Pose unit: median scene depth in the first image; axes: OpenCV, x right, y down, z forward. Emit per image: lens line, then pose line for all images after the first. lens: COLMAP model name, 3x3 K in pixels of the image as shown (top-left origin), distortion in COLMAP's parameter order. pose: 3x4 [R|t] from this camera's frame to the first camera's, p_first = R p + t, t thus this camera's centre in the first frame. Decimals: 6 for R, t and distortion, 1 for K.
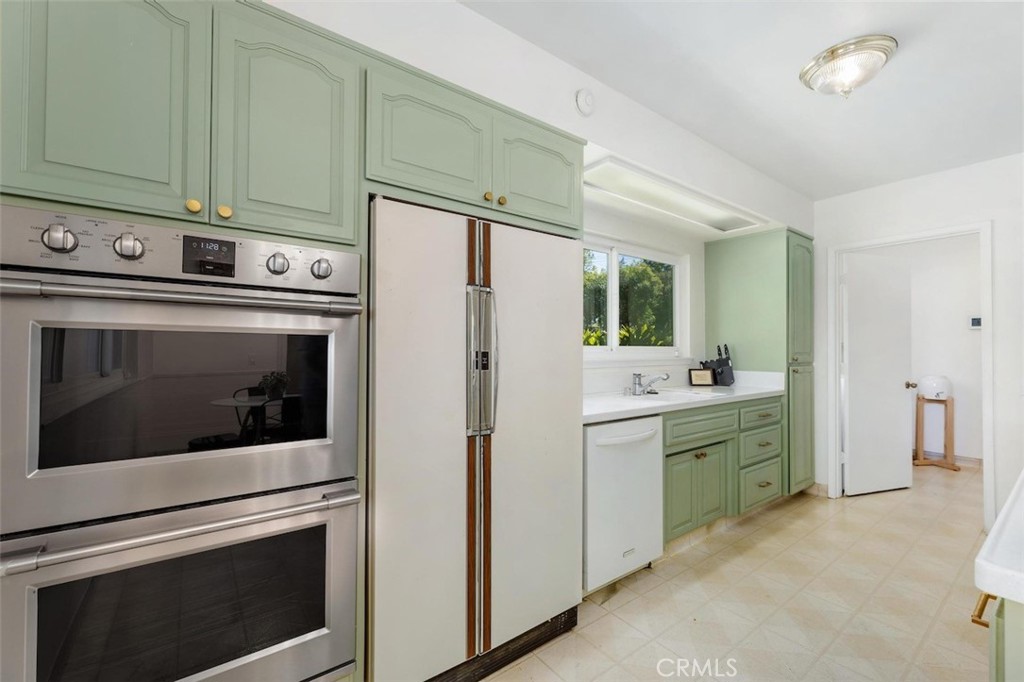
lens RADIAL K [[422.9, 0, 511.2], [0, 422.9, 342.6], [0, 0, 1]] dist [-0.000798, 0.000961]
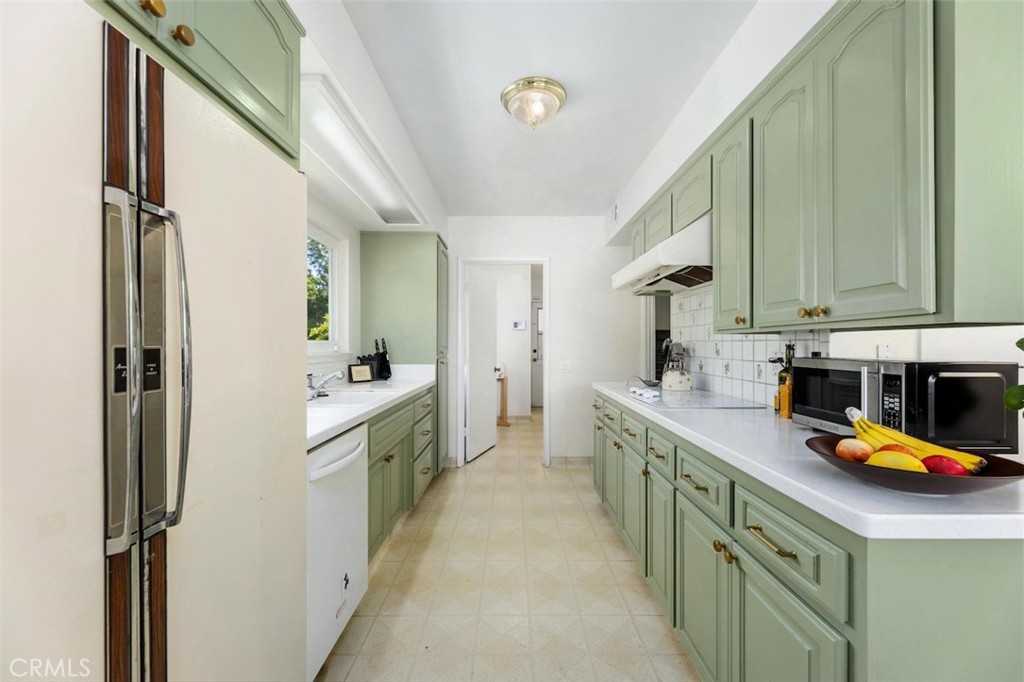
lens RADIAL K [[407.8, 0, 511.7], [0, 407.8, 343.0], [0, 0, 1]] dist [-0.003970, -0.000625]
pose [[0.601575, -0.002799, 0.798811, -0.080705], [-0.008073, 0.999921, 0.009584, 0.003699], [-0.798775, -0.012215, 0.601505, 0.203140]]
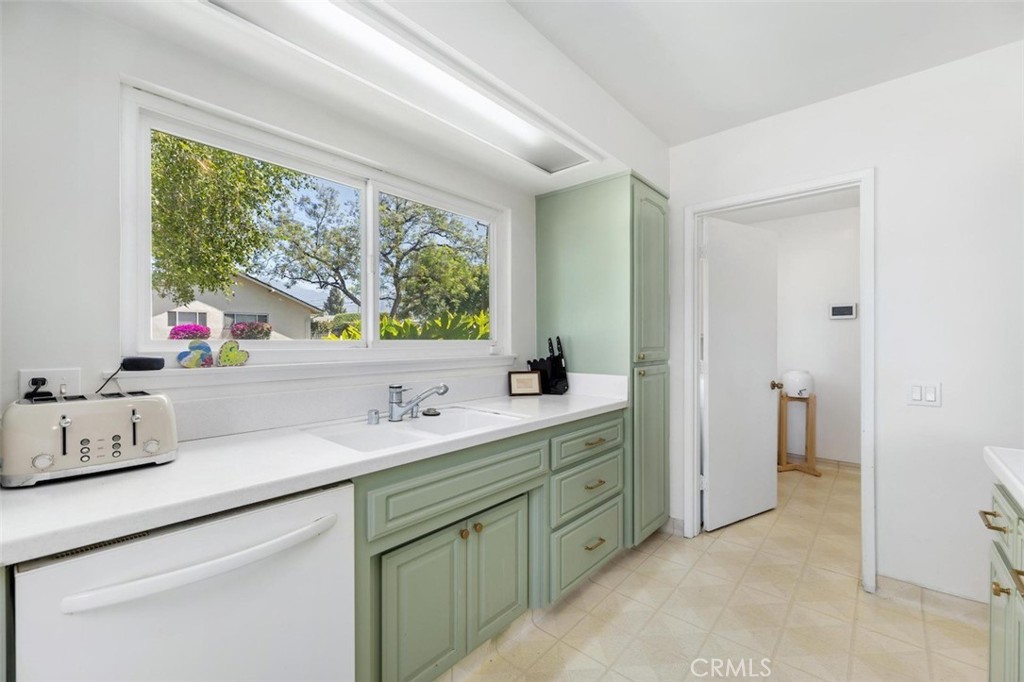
lens RADIAL K [[422.9, 0, 509.9], [0, 422.9, 339.4], [0, 0, 1]] dist [-0.000798, 0.000961]
pose [[0.979078, -0.003370, 0.203460, 0.306498], [0.000898, 0.999925, 0.012244, -0.000264], [-0.203486, -0.011806, 0.979007, 0.341895]]
